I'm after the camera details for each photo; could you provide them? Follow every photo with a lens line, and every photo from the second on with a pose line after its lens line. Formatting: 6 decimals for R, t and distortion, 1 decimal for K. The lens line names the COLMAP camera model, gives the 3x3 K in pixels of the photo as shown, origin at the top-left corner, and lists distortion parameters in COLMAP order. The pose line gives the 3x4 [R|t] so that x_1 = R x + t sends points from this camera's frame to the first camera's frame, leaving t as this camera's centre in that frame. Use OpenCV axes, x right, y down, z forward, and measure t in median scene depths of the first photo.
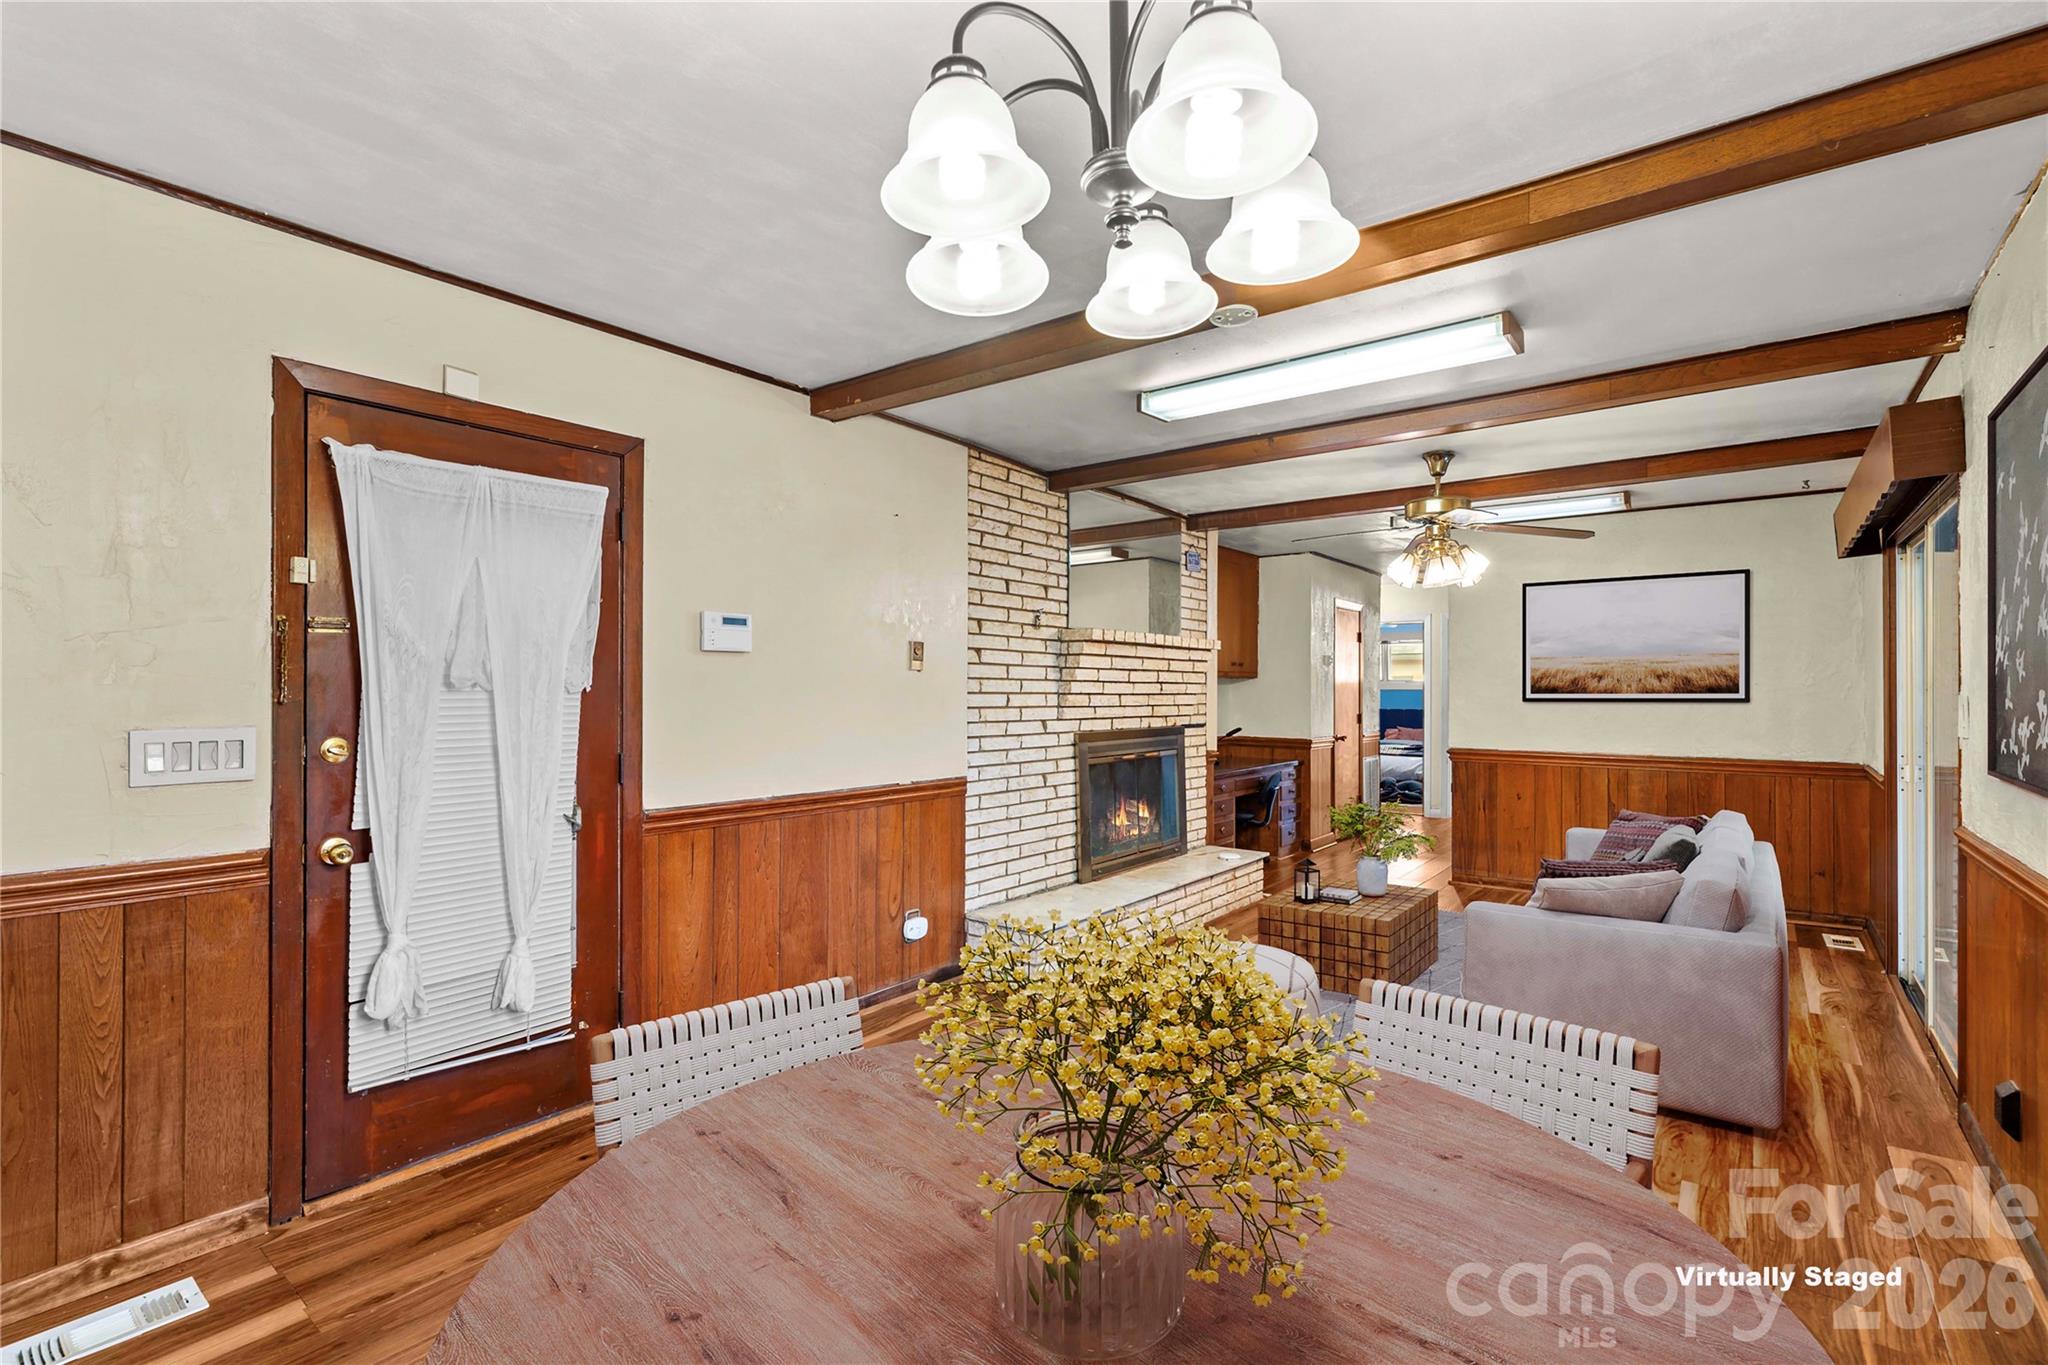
lens RADIAL K [[938.3, 0, 1004.4], [0, 938.3, 694.5], [0, 0, 1]] dist [-0.001207, 0.000471]
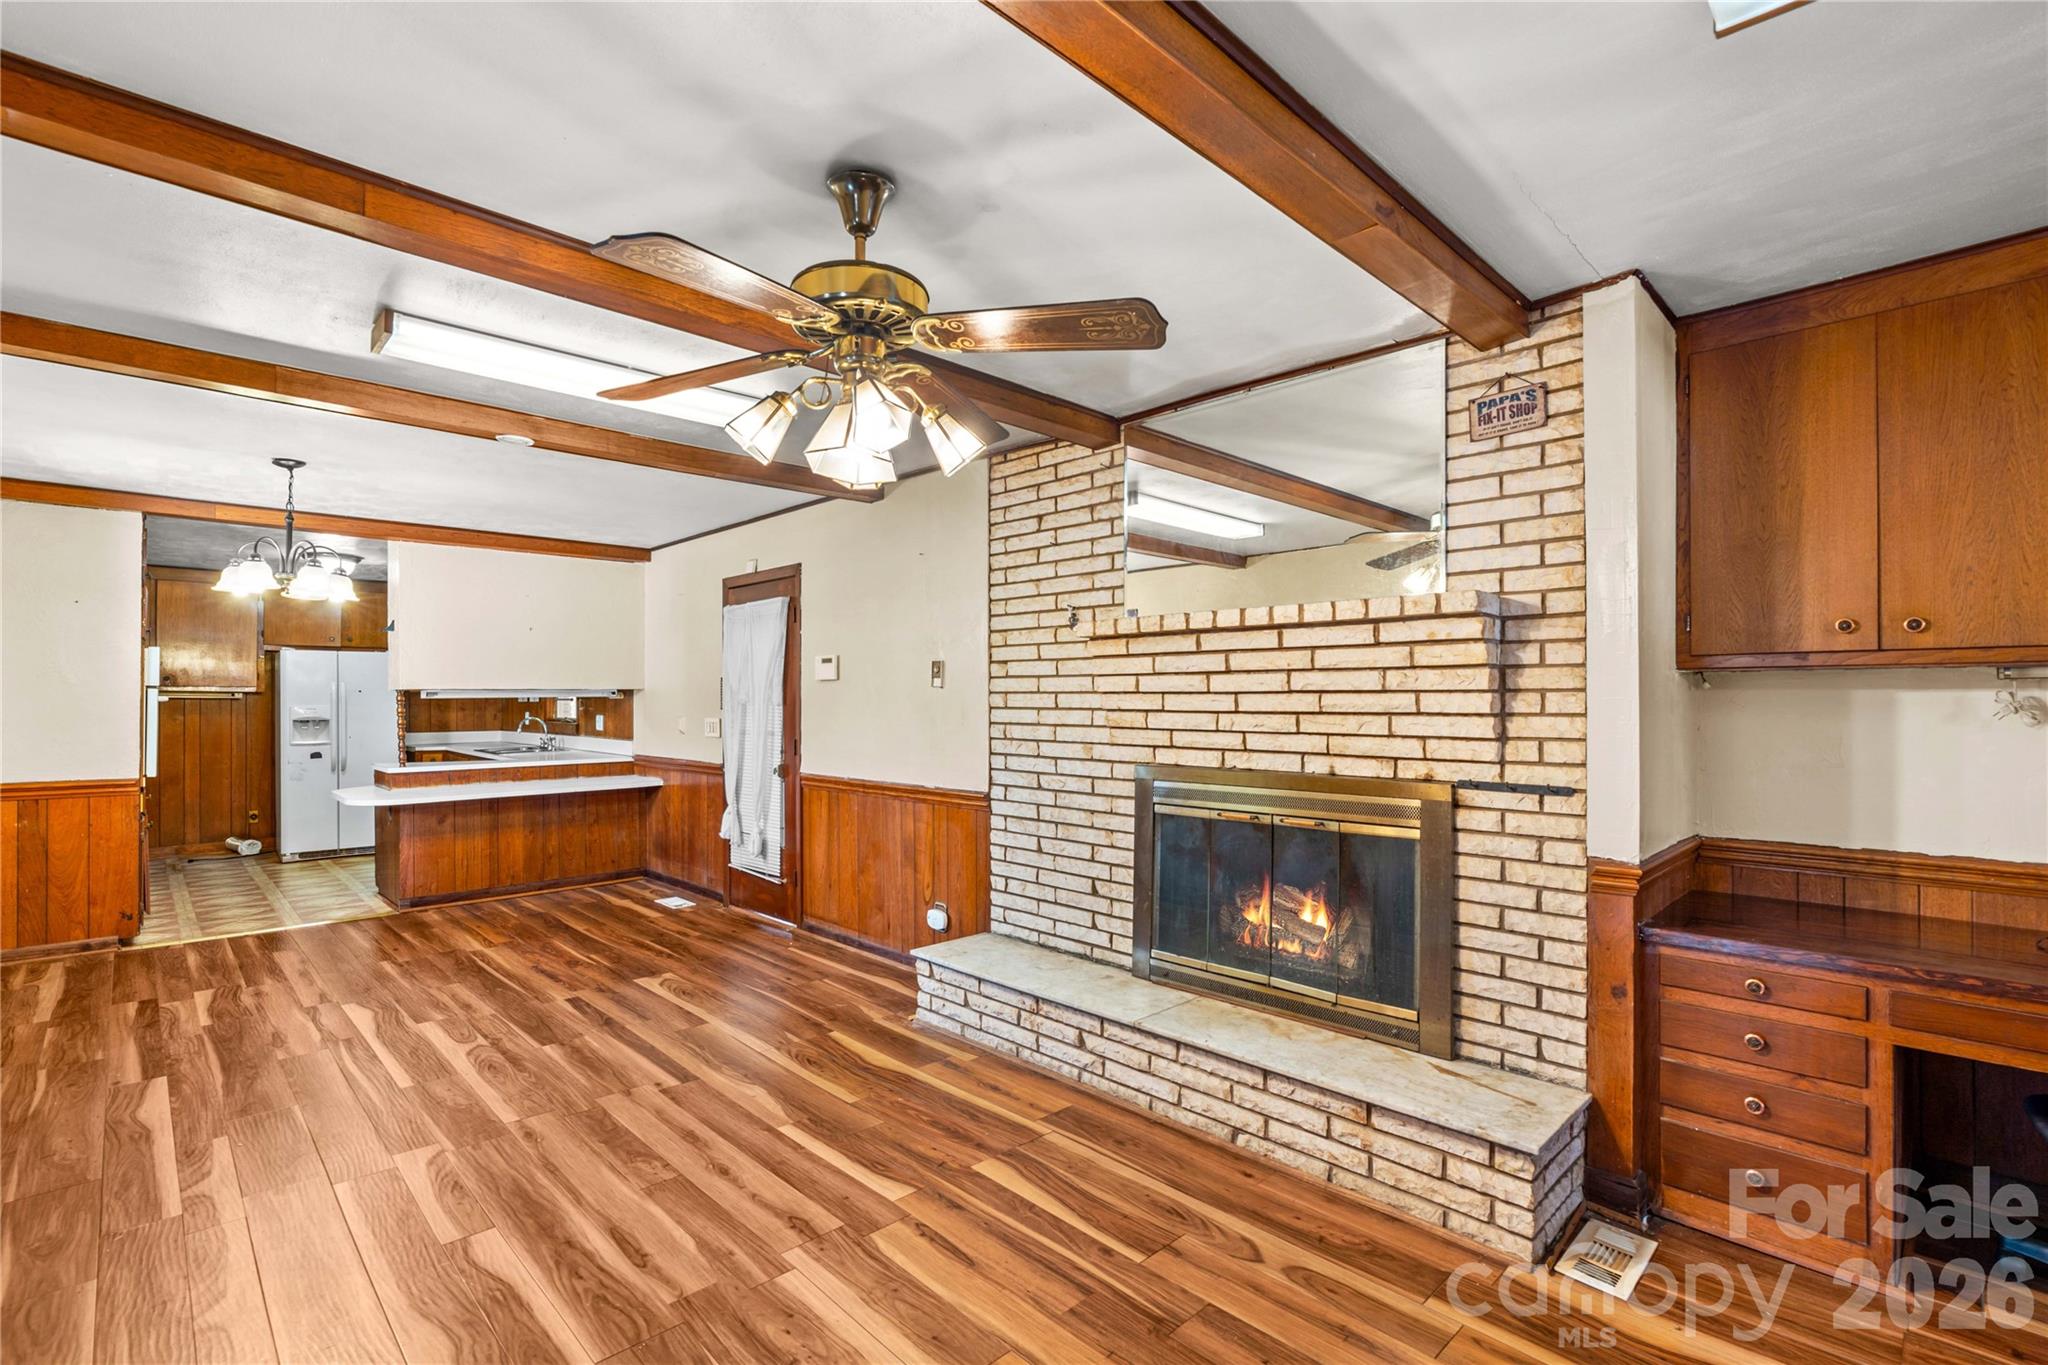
lens RADIAL K [[938.3, 0, 1017.7], [0, 938.3, 692.4], [0, 0, 1]] dist [-0.001207, 0.000471]
pose [[-0.133718, -0.004151, -0.991011, 0.748086], [0.002084, 0.999988, -0.004470, -0.010852], [0.991017, -0.002663, -0.133708, 0.935183]]
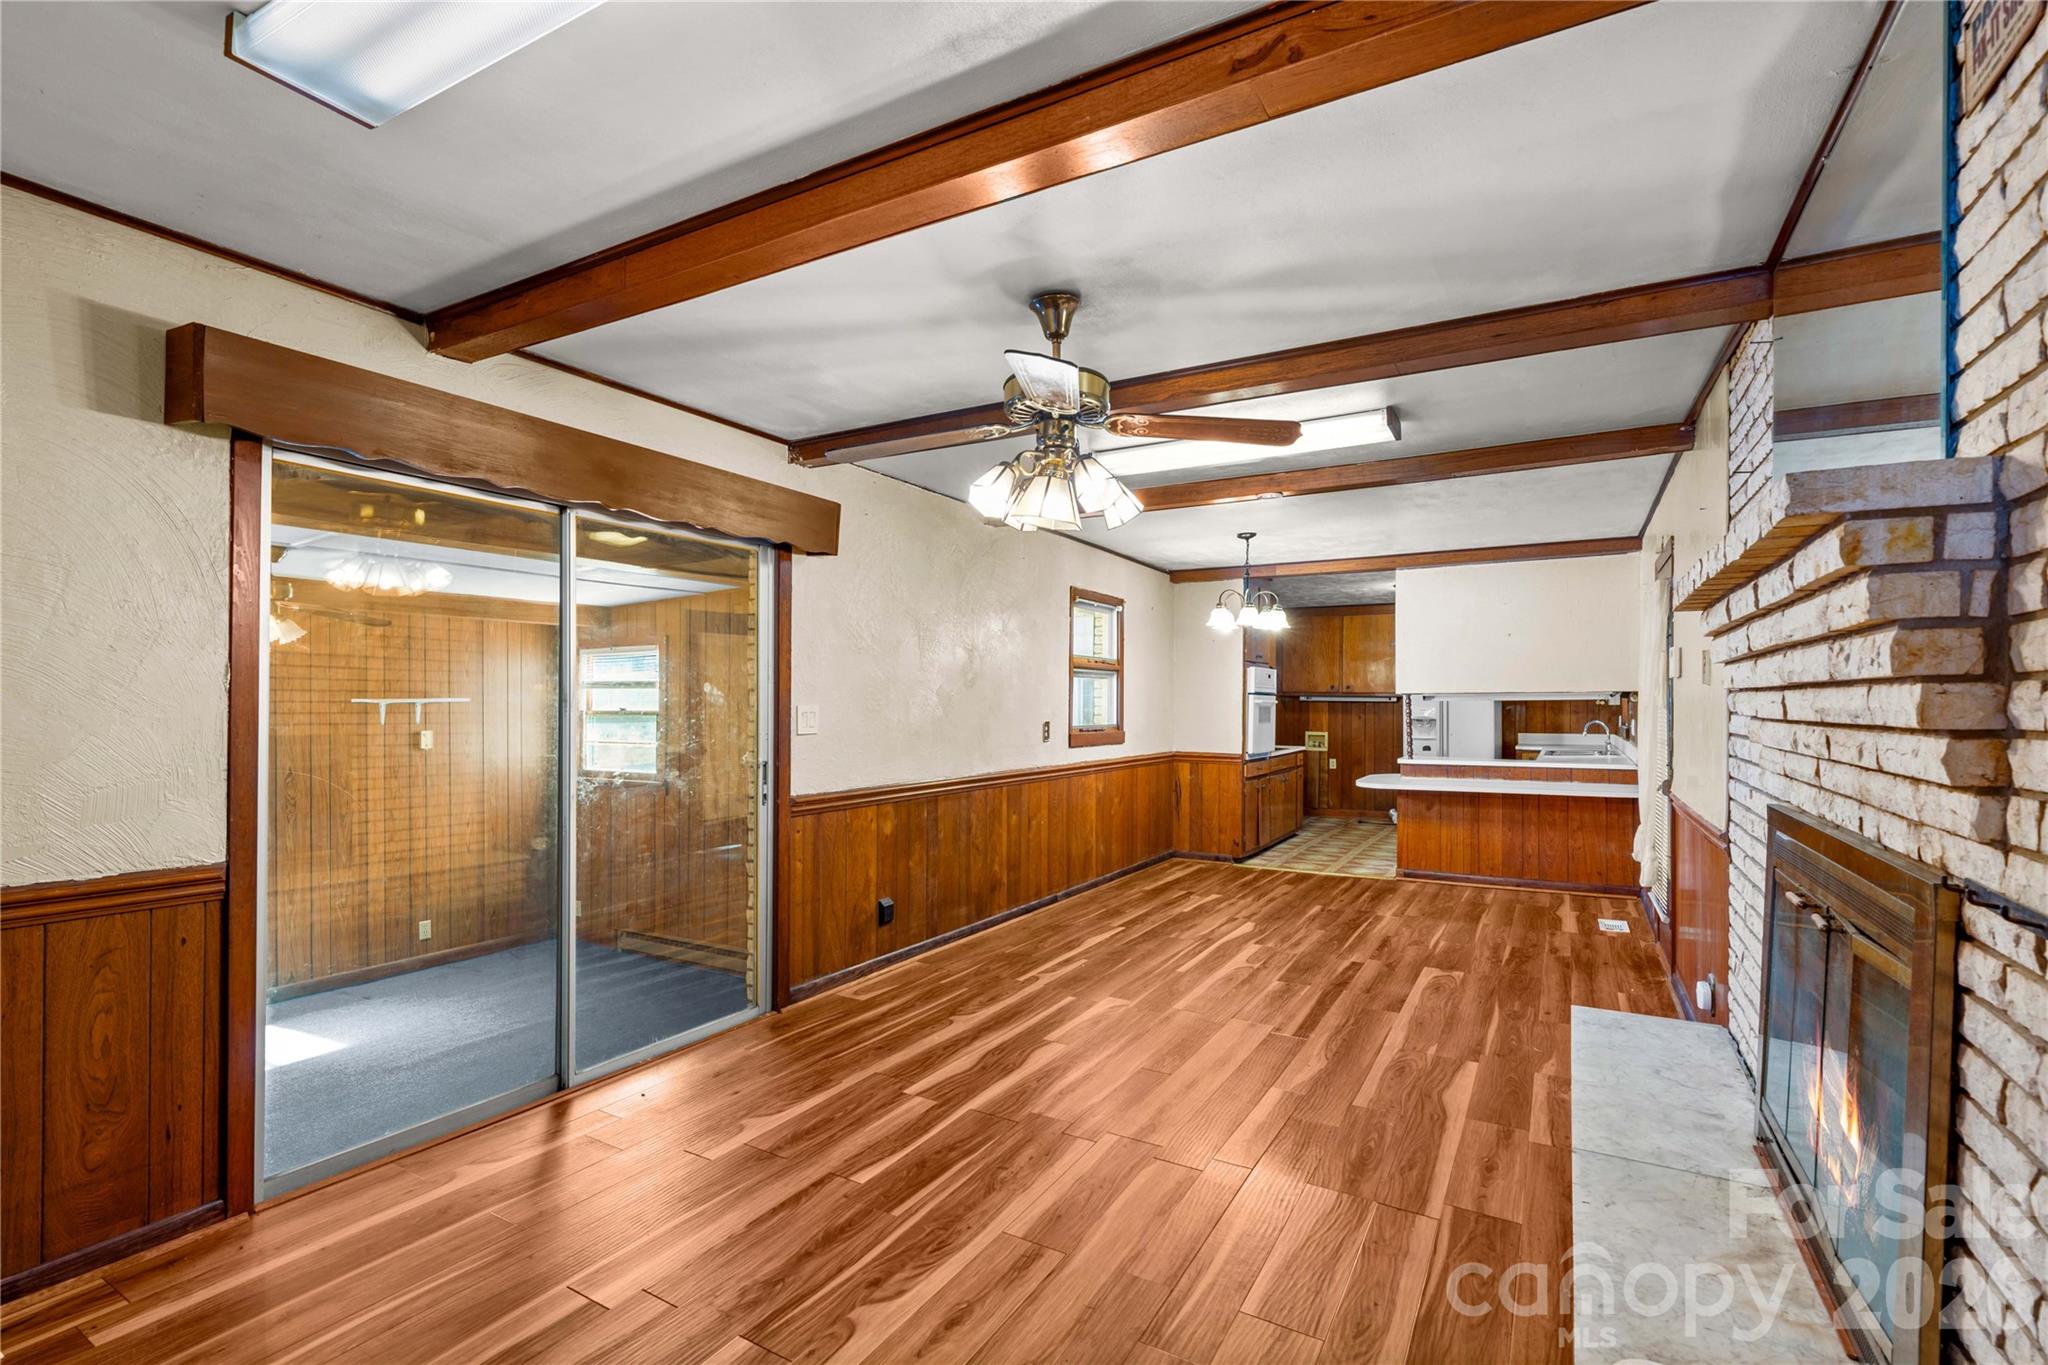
lens RADIAL K [[938.3, 0, 1024.5], [0, 938.3, 703.9], [0, 0, 1]] dist [-0.001207, 0.000471]
pose [[-0.988416, 0.002796, -0.151744, 0.472253], [0.002571, 0.999995, 0.001677, -0.010336], [0.151748, 0.001268, -0.988418, 1.303278]]
